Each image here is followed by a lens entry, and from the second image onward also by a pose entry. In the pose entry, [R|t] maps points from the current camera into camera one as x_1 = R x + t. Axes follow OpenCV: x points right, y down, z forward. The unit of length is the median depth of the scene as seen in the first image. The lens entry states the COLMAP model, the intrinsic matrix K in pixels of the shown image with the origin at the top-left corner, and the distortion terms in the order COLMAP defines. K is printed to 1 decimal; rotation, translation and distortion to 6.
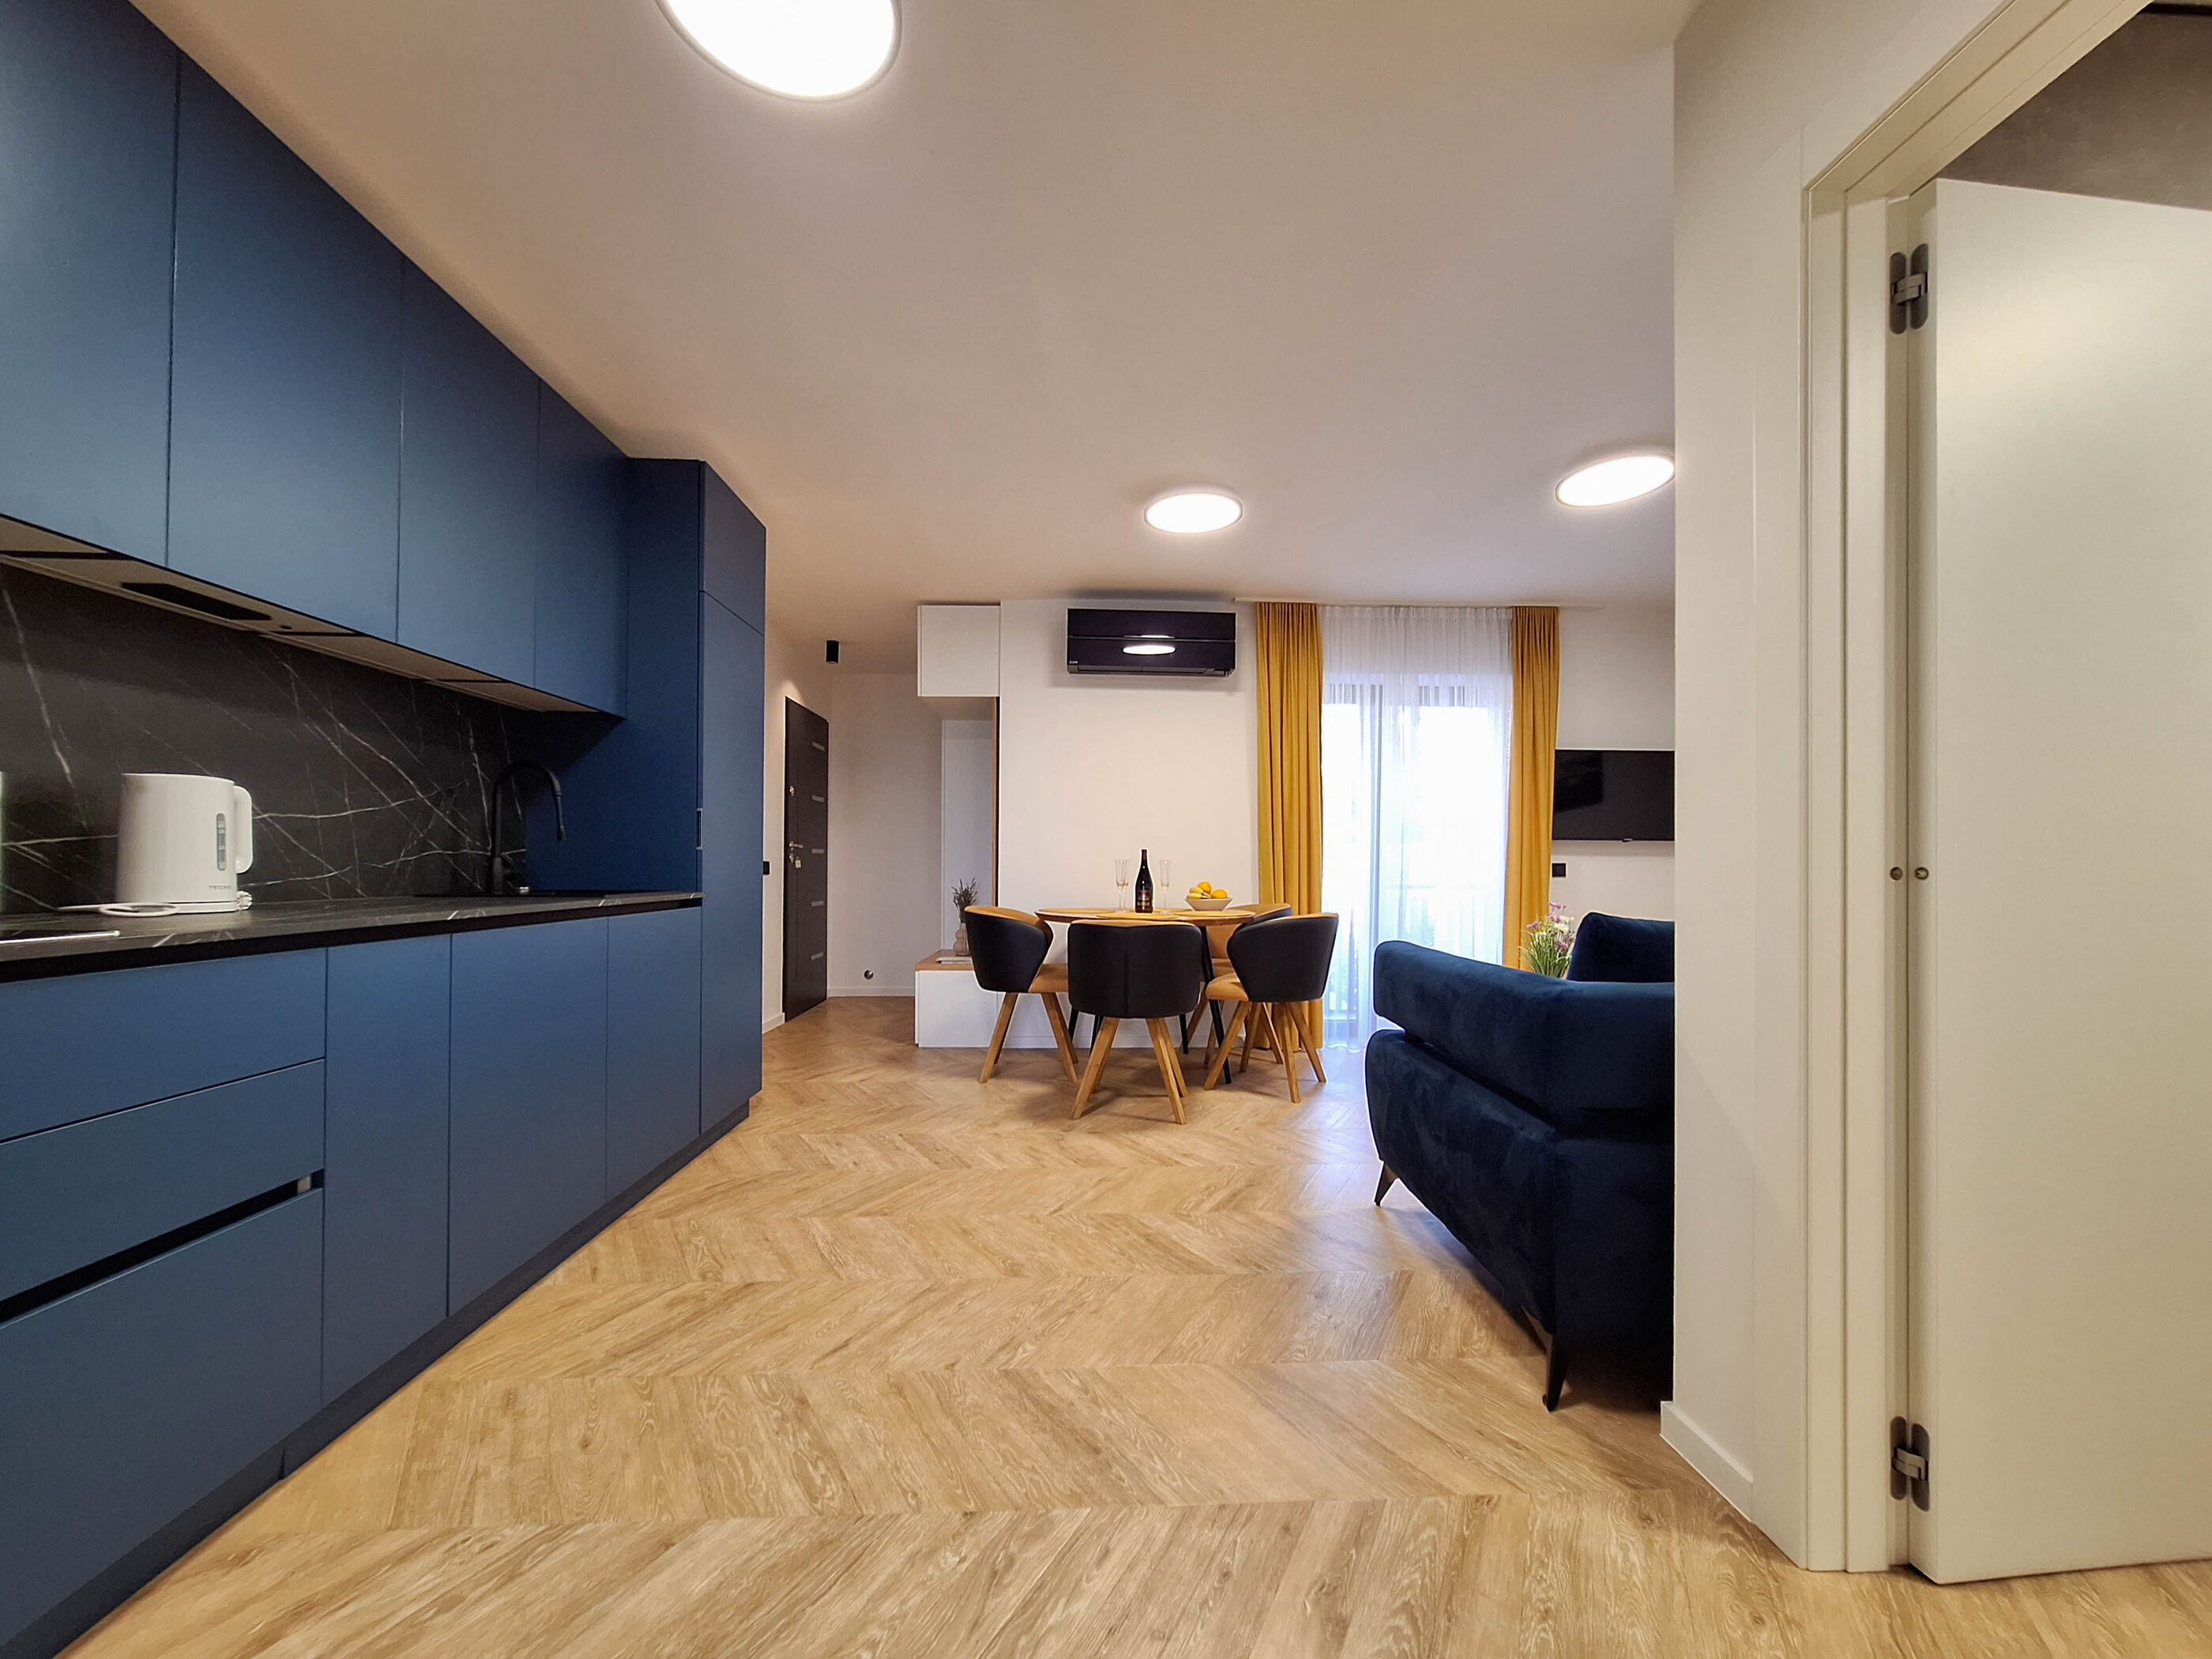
lens RADIAL K [[882.6, 0, 1131.0], [0, 882.6, 872.4], [0, 0, 1]] dist [-0.006078, 0.002261]
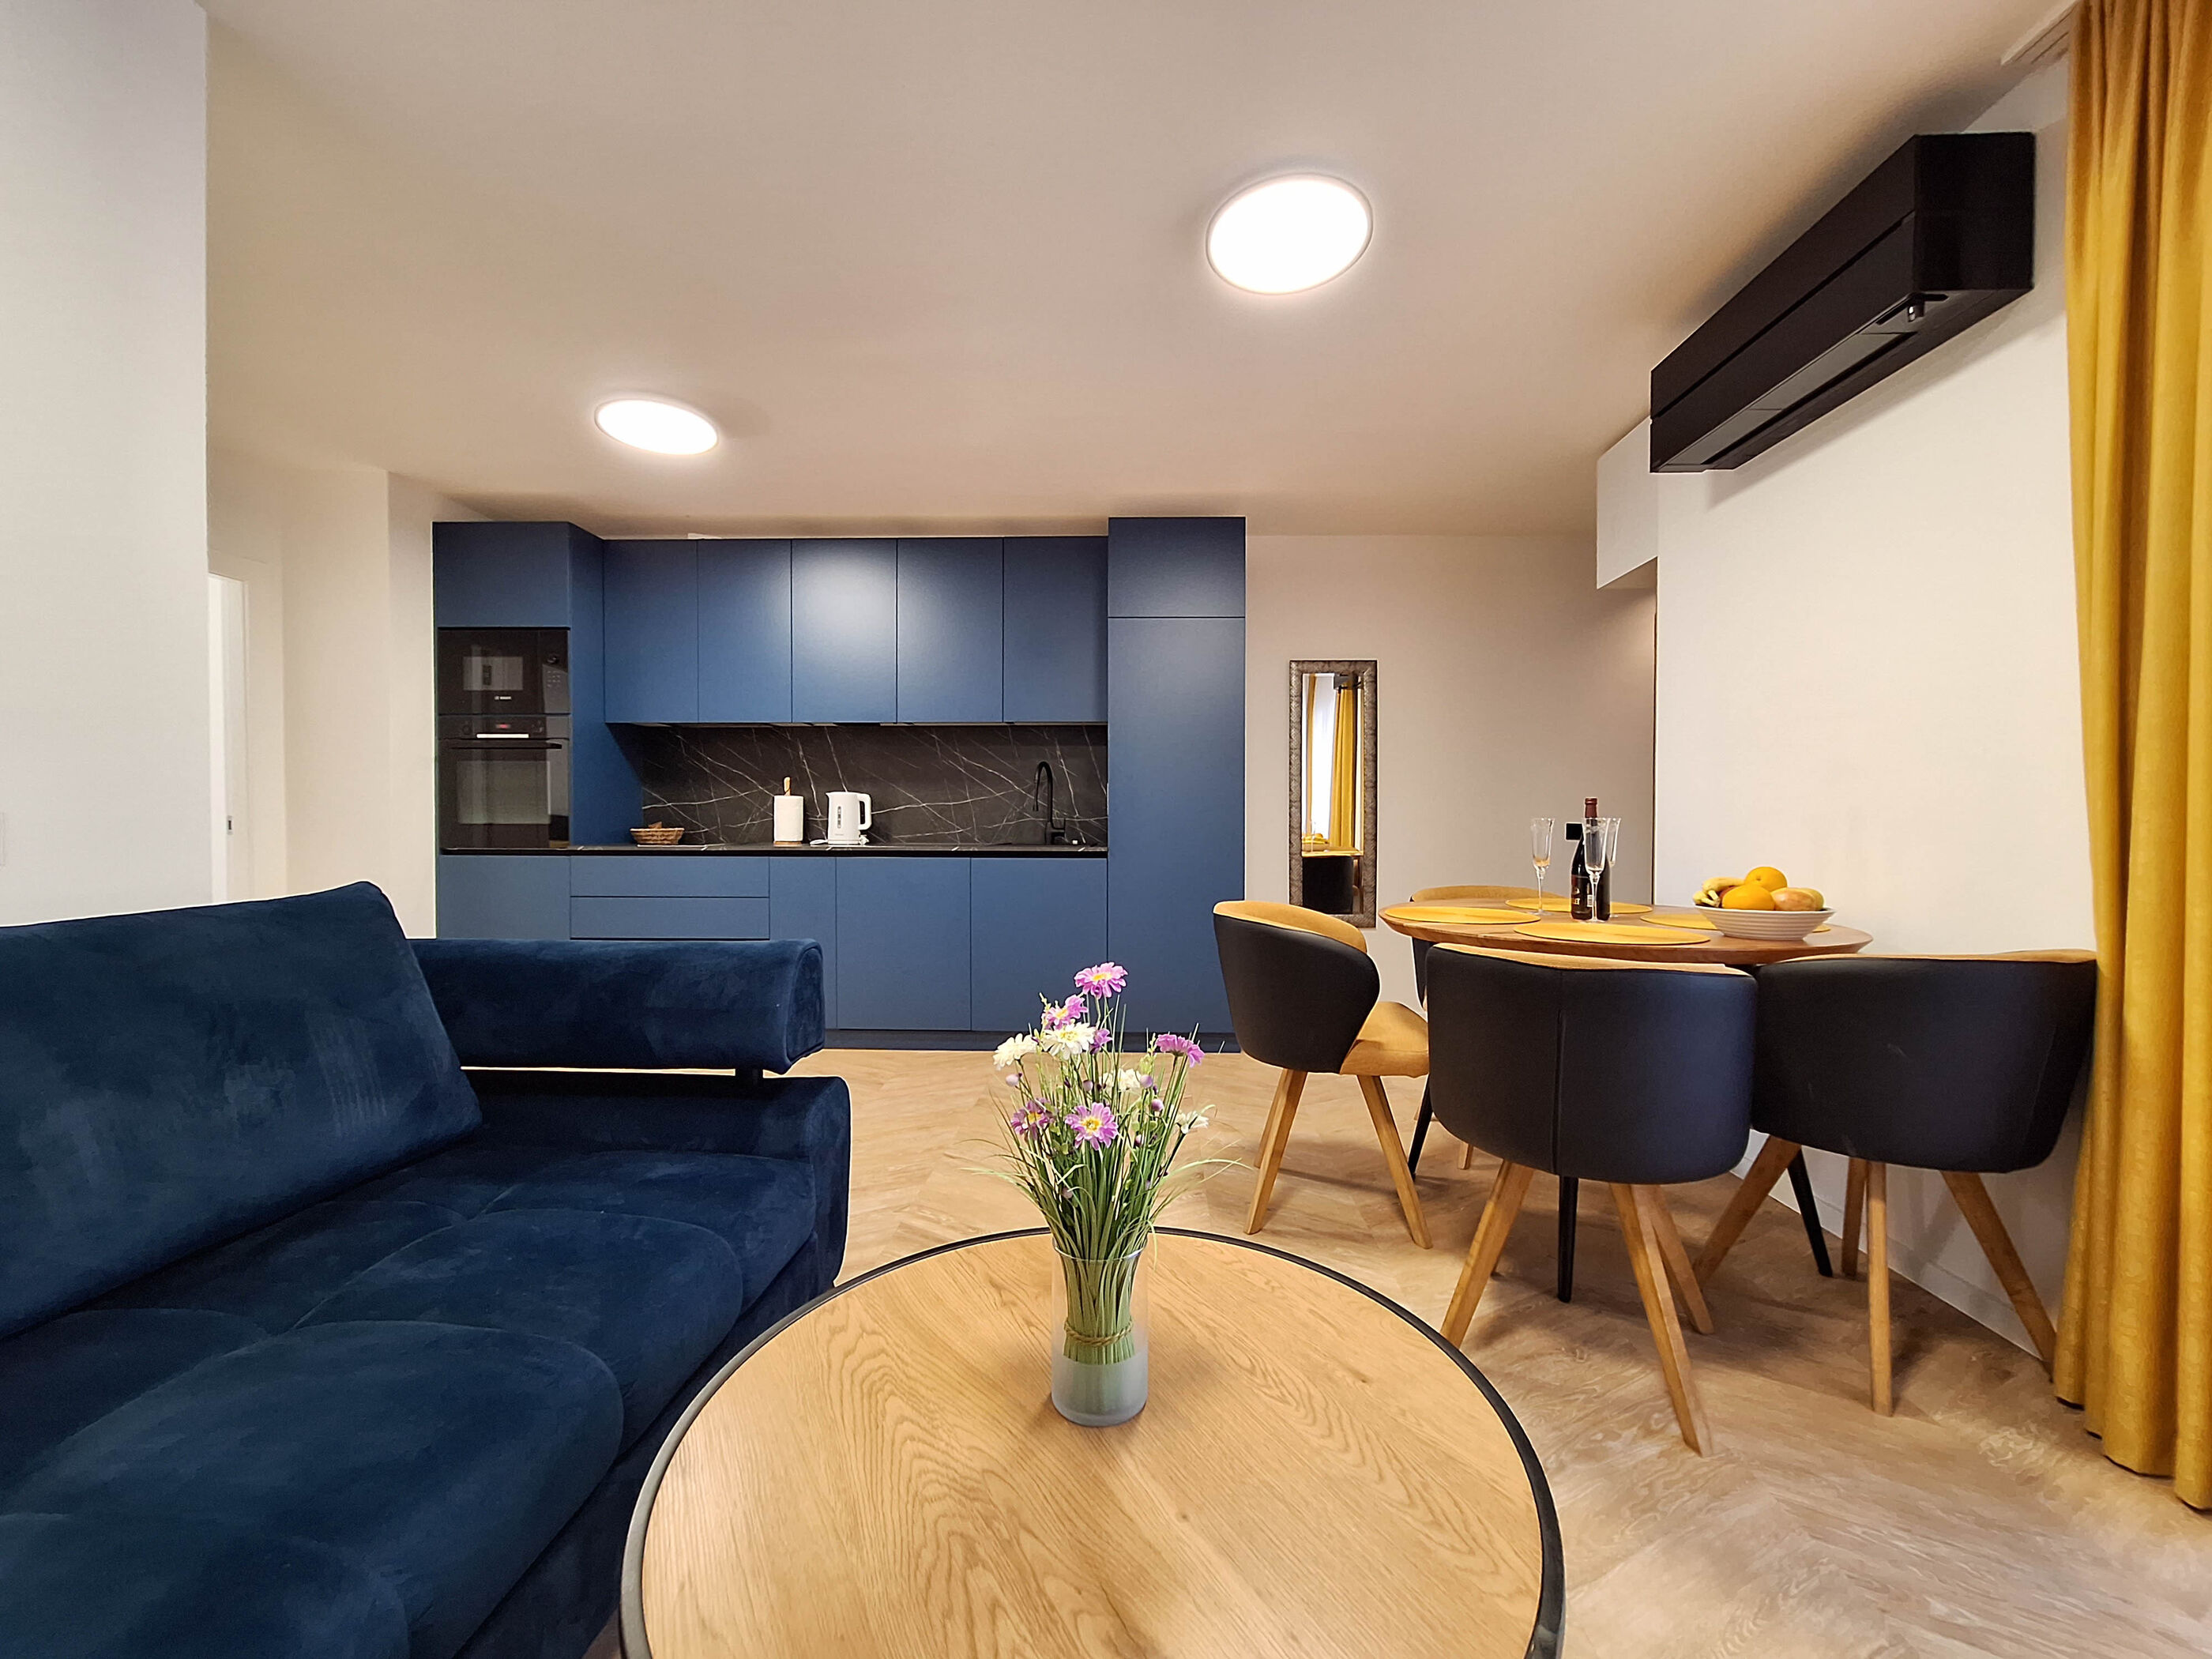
lens RADIAL K [[882.6, 0, 1117.7], [0, 882.6, 839.4], [0, 0, 1]] dist [-0.006078, 0.002261]
pose [[-0.086416, 0.014050, -0.996160, 1.017322], [-0.011168, 0.999824, 0.015071, -0.010942], [0.996197, 0.012427, -0.086244, 1.397496]]
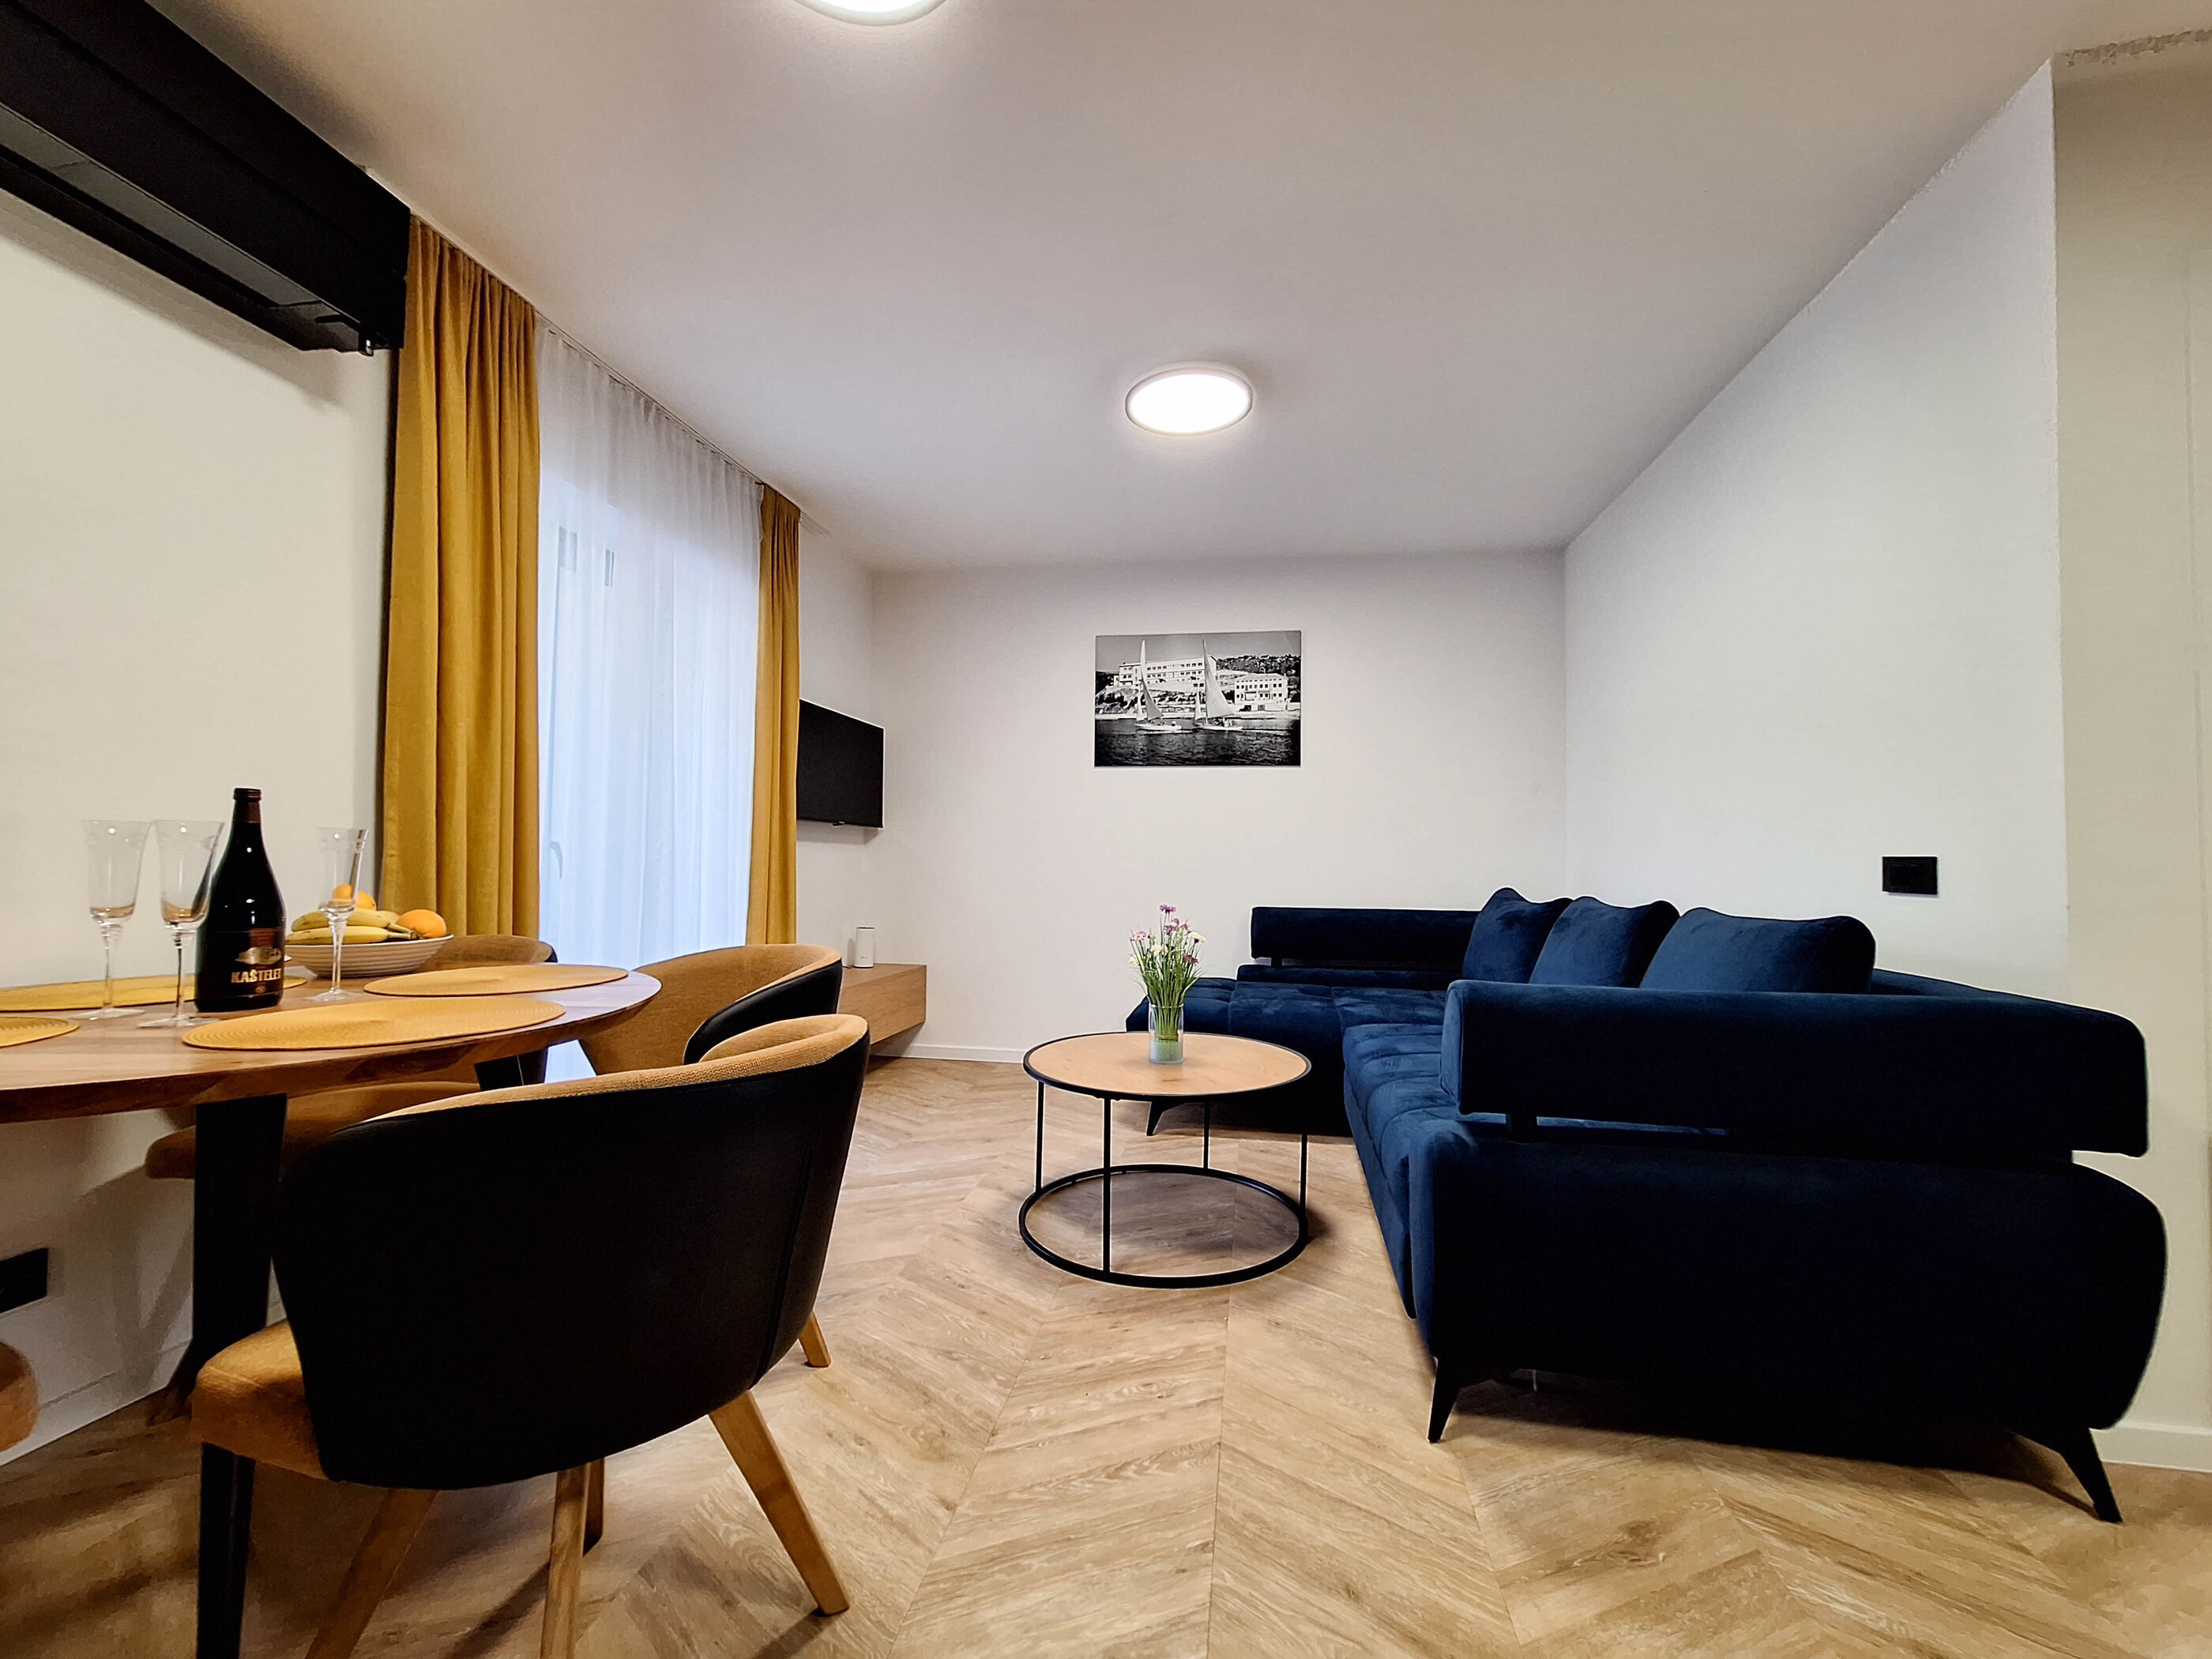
lens RADIAL K [[882.6, 0, 1115.4], [0, 882.6, 832.0], [0, 0, 1]] dist [-0.006078, 0.002261]
pose [[0.212951, 0.034838, 0.976442, -0.377792], [-0.002060, 0.999378, -0.035207, -0.001454], [-0.977061, 0.005486, 0.212891, 1.199661]]
